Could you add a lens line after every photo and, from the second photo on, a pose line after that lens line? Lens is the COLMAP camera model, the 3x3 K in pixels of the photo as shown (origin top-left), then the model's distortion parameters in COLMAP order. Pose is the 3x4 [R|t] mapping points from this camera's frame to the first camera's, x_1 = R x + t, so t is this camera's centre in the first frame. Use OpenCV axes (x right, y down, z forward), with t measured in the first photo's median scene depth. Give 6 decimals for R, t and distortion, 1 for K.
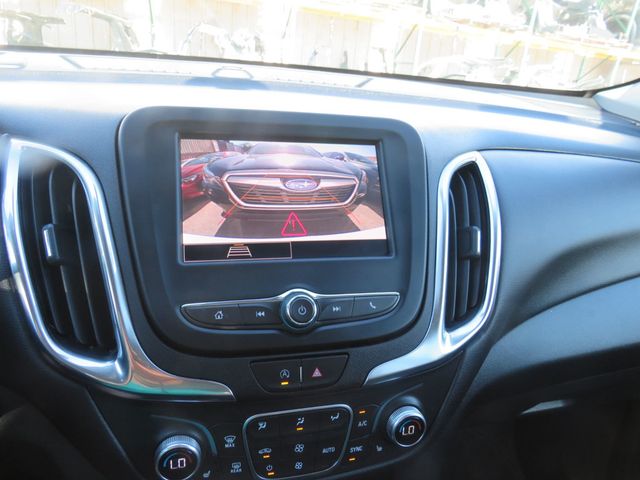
lens RADIAL K [[461.6, 0, 320.0], [0, 461.6, 240.0], [0, 0, 1]] dist [-0.010248, -0.002707]
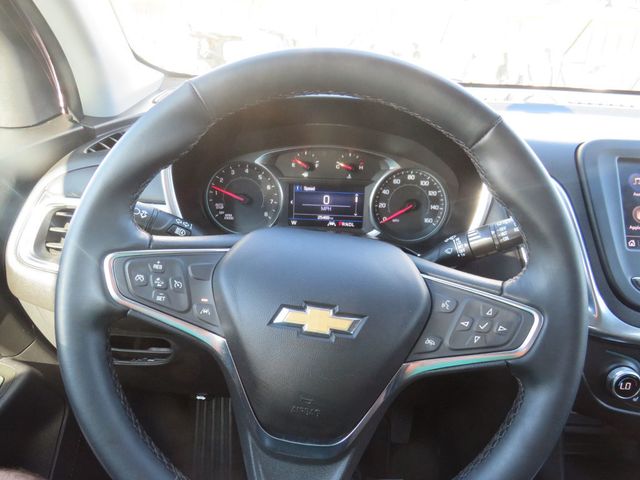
lens RADIAL K [[461.6, 0, 320.0], [0, 461.6, 240.0], [0, 0, 1]] dist [-0.010248, -0.002707]
pose [[0.957683, 0.059305, -0.281650, -0.743379], [-0.061972, 0.998078, -0.000565, 0.074169], [0.281075, 0.017996, 0.959517, -0.584717]]
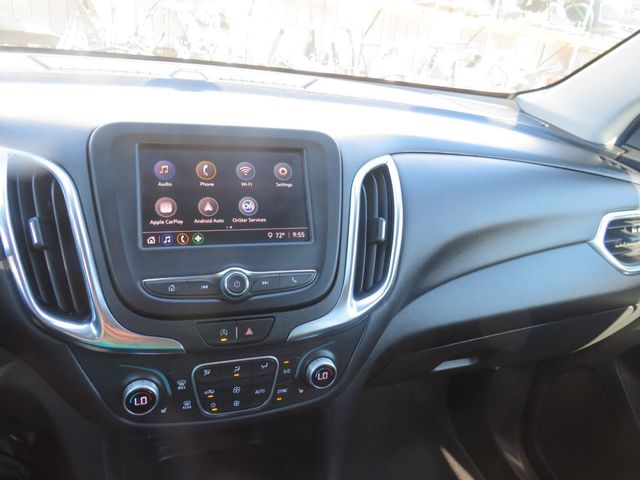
lens RADIAL K [[461.6, 0, 320.0], [0, 461.6, 240.0], [0, 0, 1]] dist [-0.010248, -0.002707]
pose [[0.997642, -0.000428, 0.068633, 0.095354], [-0.002419, 0.999140, 0.041390, -0.023233], [-0.068592, -0.041459, 0.996783, -0.278689]]
